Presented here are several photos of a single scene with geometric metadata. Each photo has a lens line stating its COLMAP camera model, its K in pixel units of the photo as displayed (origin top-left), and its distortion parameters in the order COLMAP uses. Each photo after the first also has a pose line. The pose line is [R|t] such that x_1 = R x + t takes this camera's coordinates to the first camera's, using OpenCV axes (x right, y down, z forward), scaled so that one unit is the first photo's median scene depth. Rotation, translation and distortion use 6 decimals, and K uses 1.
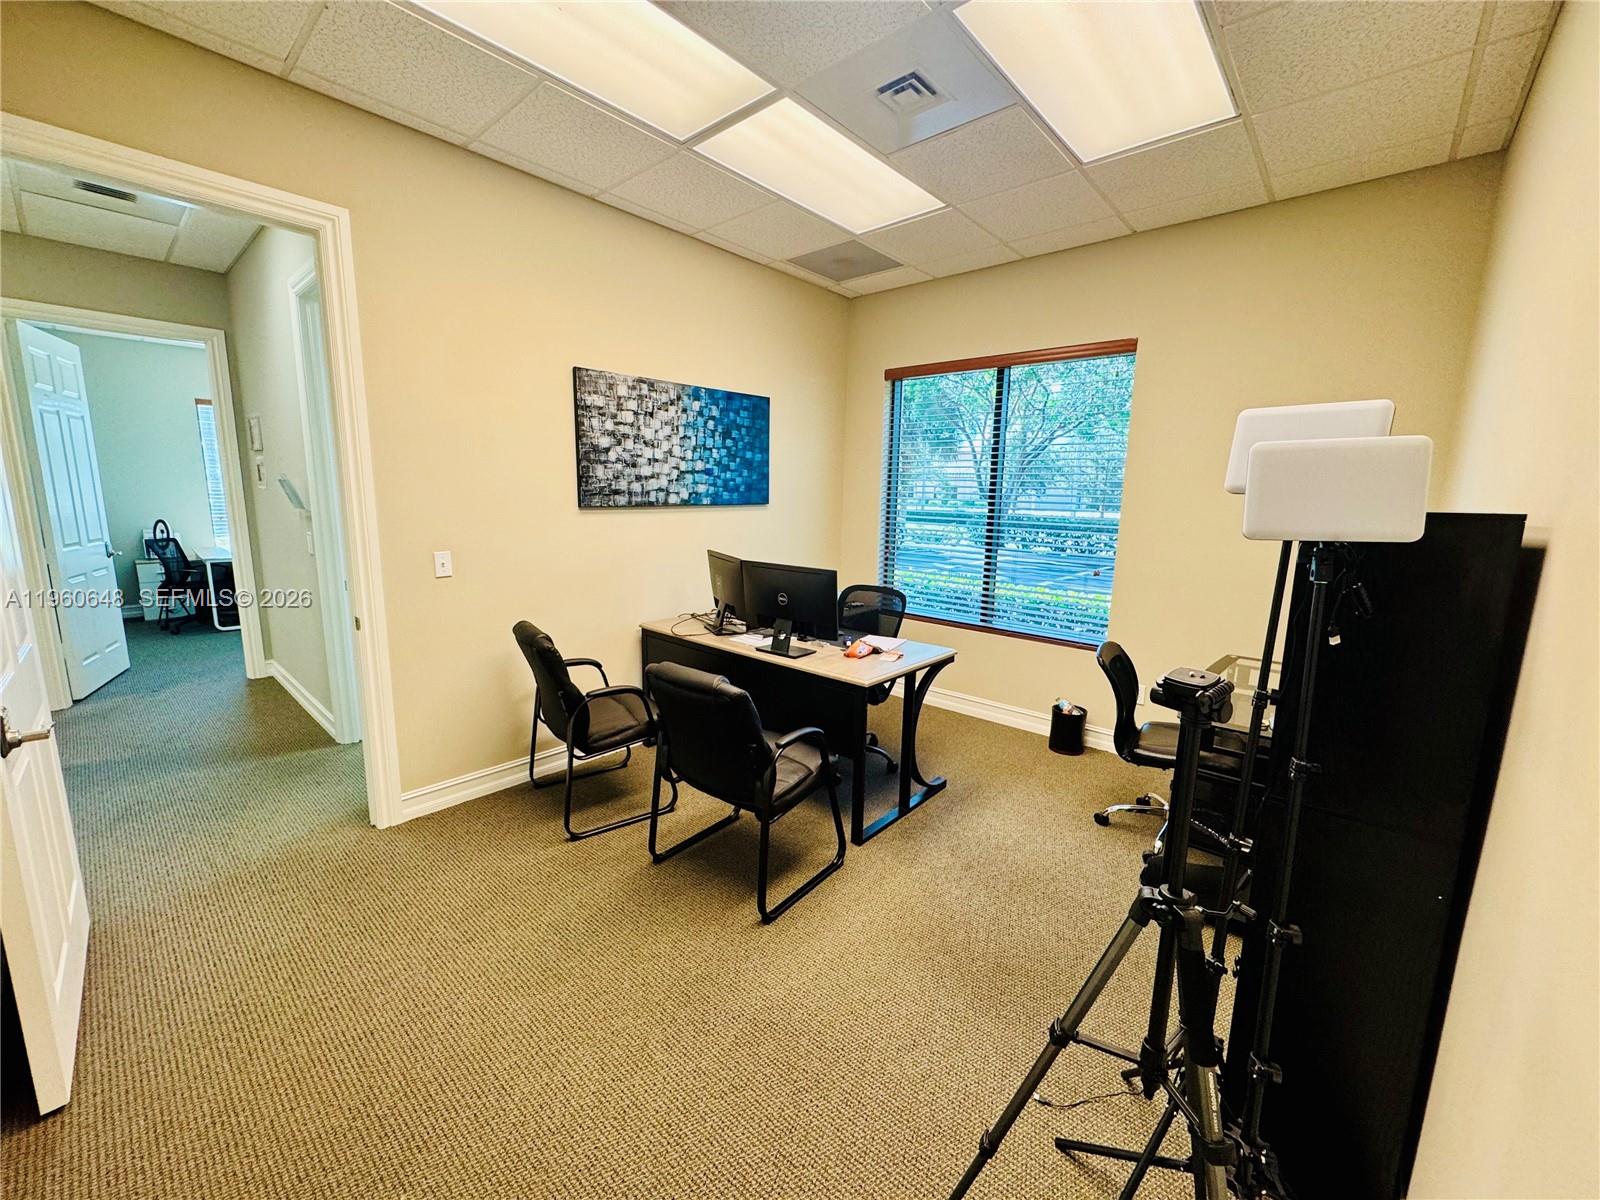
lens RADIAL K [[636.2, 0, 800.0], [0, 636.2, 600.0], [0, 0, 1]] dist [-0.000870, -0.000764]
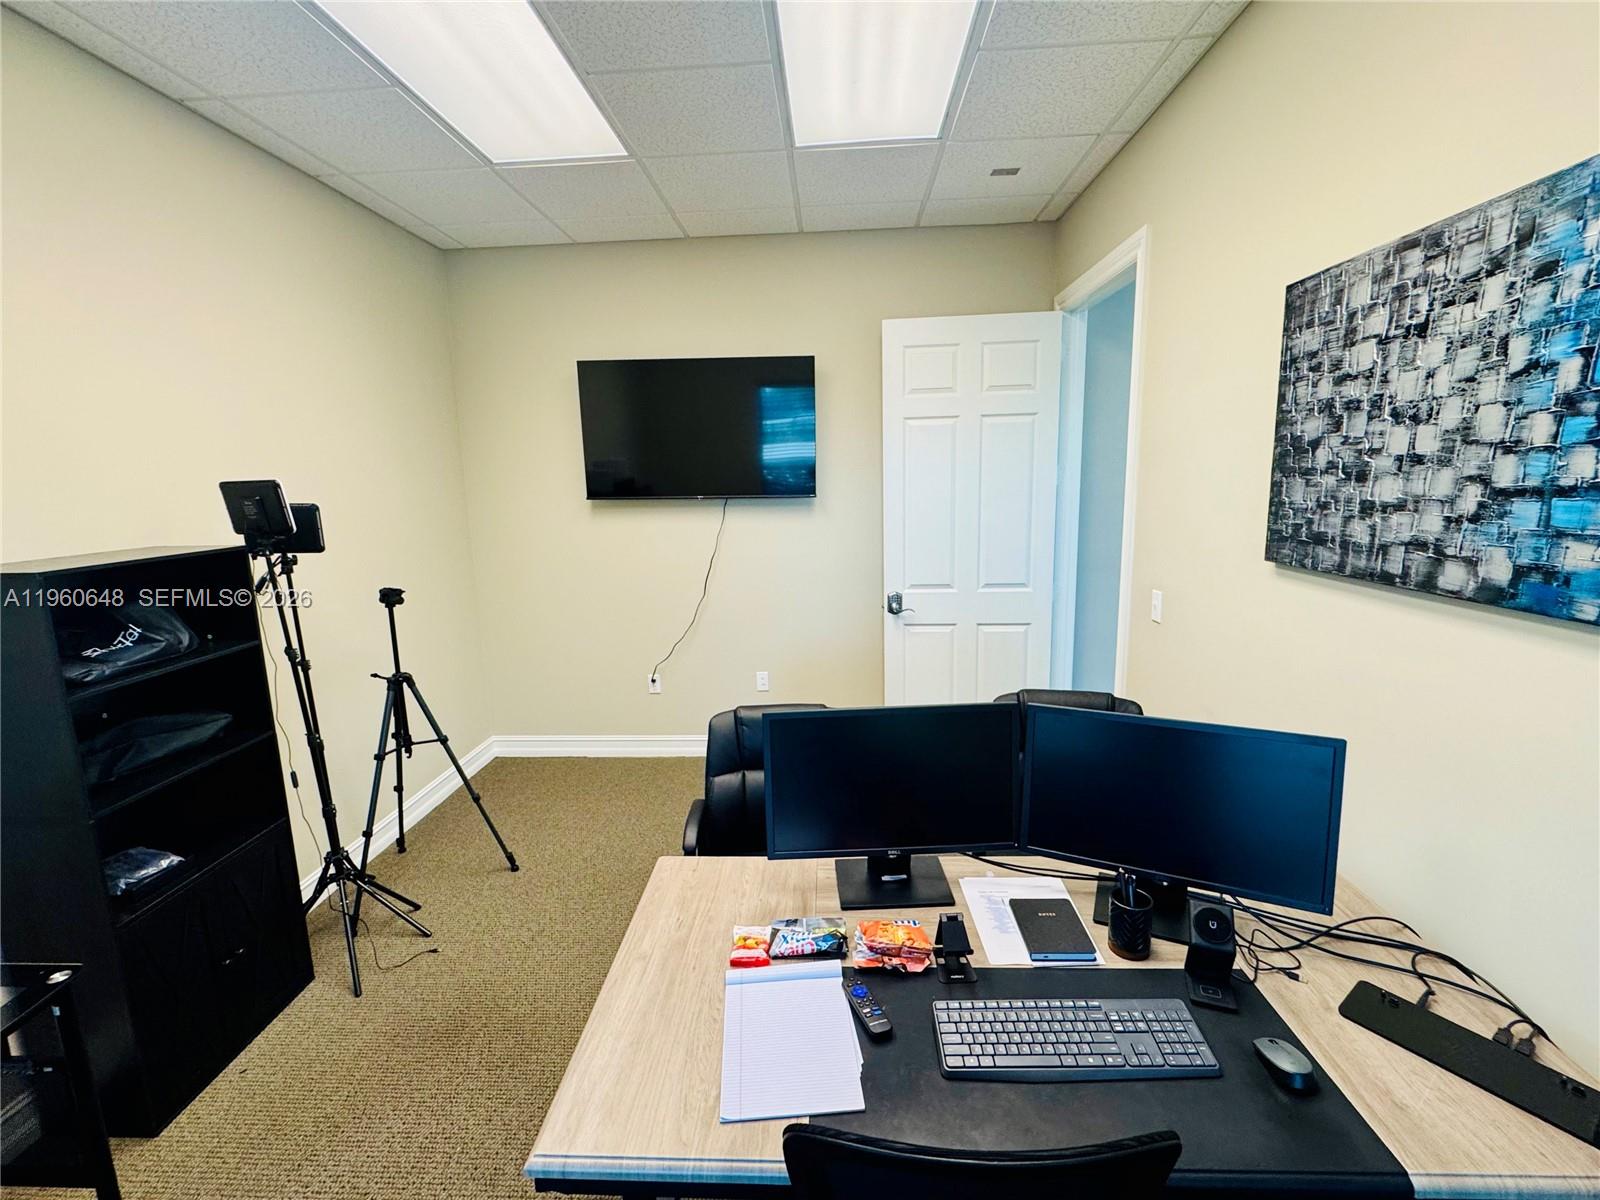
lens RADIAL K [[703.2, 0, 800.0], [0, 703.2, 600.0], [0, 0, 1]] dist [-0.001673, -0.000982]
pose [[-0.779690, 0.109075, -0.616593, 0.281918], [-0.099286, 0.950718, 0.293730, -0.227562], [0.618244, 0.290237, -0.730436, 1.102348]]
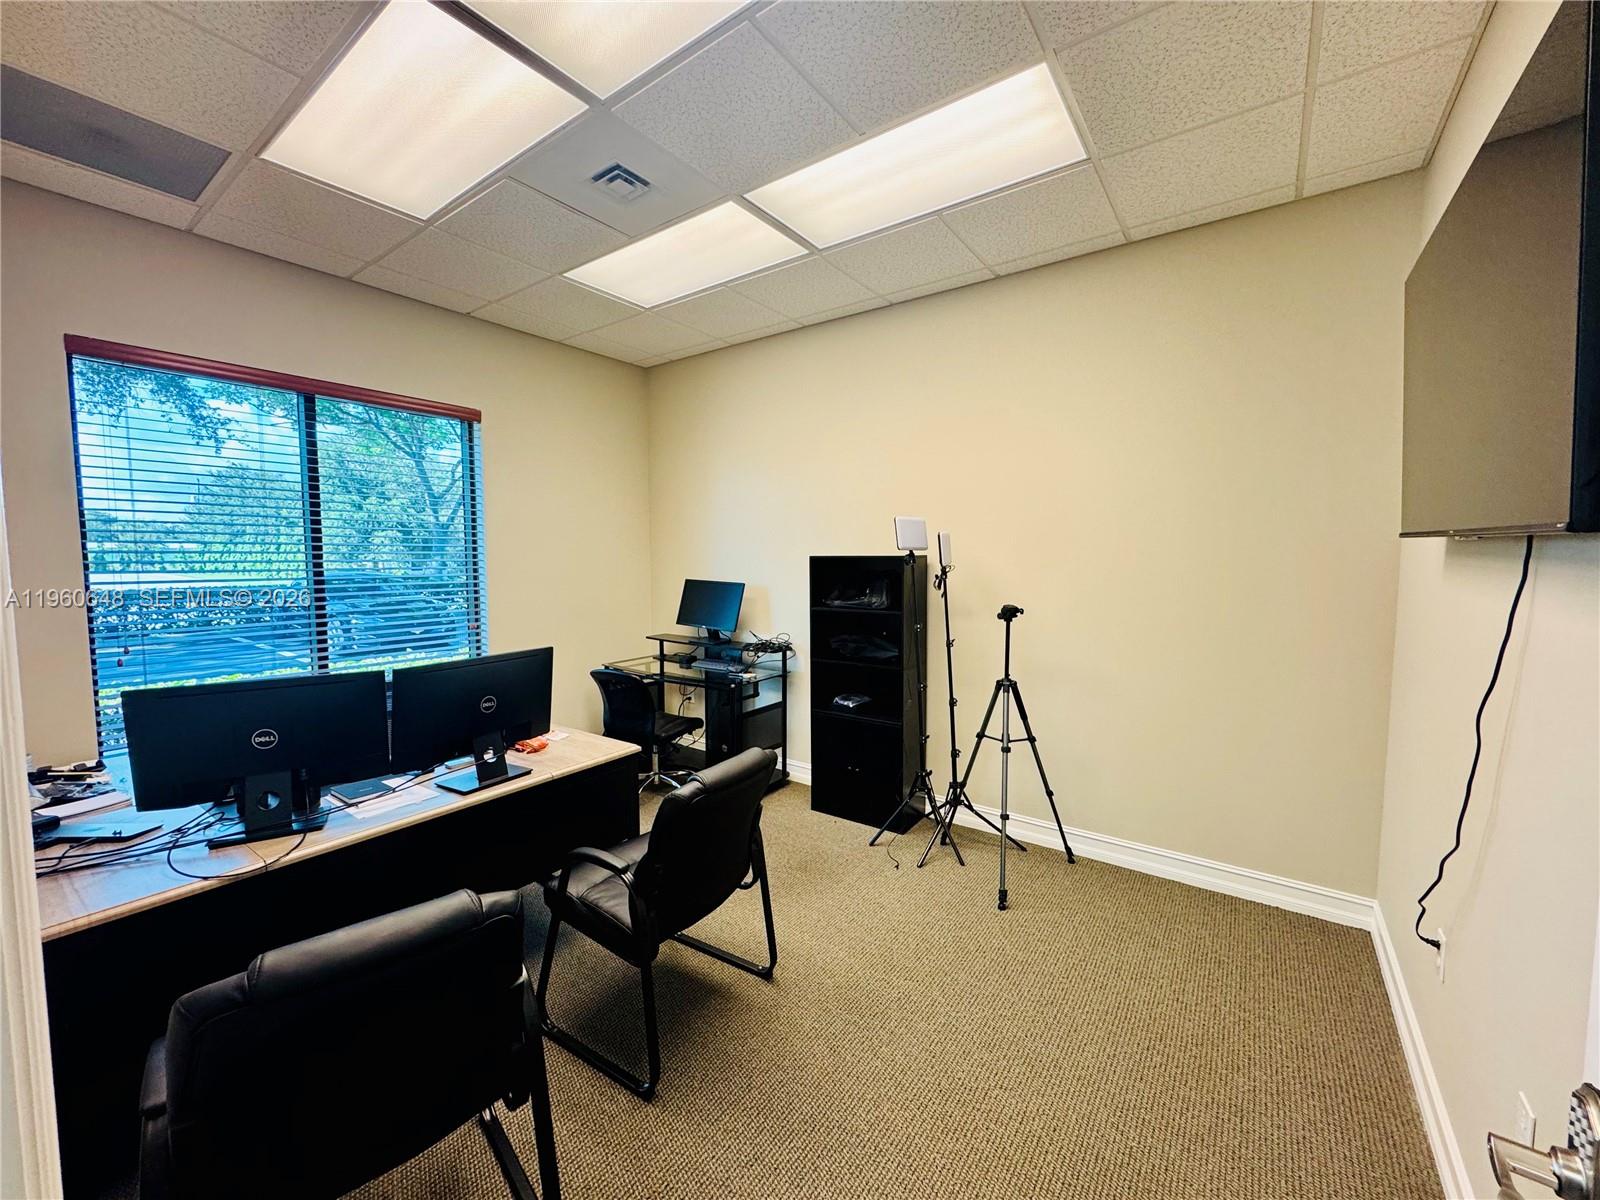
lens RADIAL K [[636.2, 0, 800.0], [0, 636.2, 600.0], [0, 0, 1]] dist [-0.000870, -0.000764]
pose [[-0.100773, -0.091700, 0.990674, -0.633759], [0.167378, 0.979989, 0.107737, -0.112468], [-0.980729, 0.176674, -0.083408, 0.591011]]
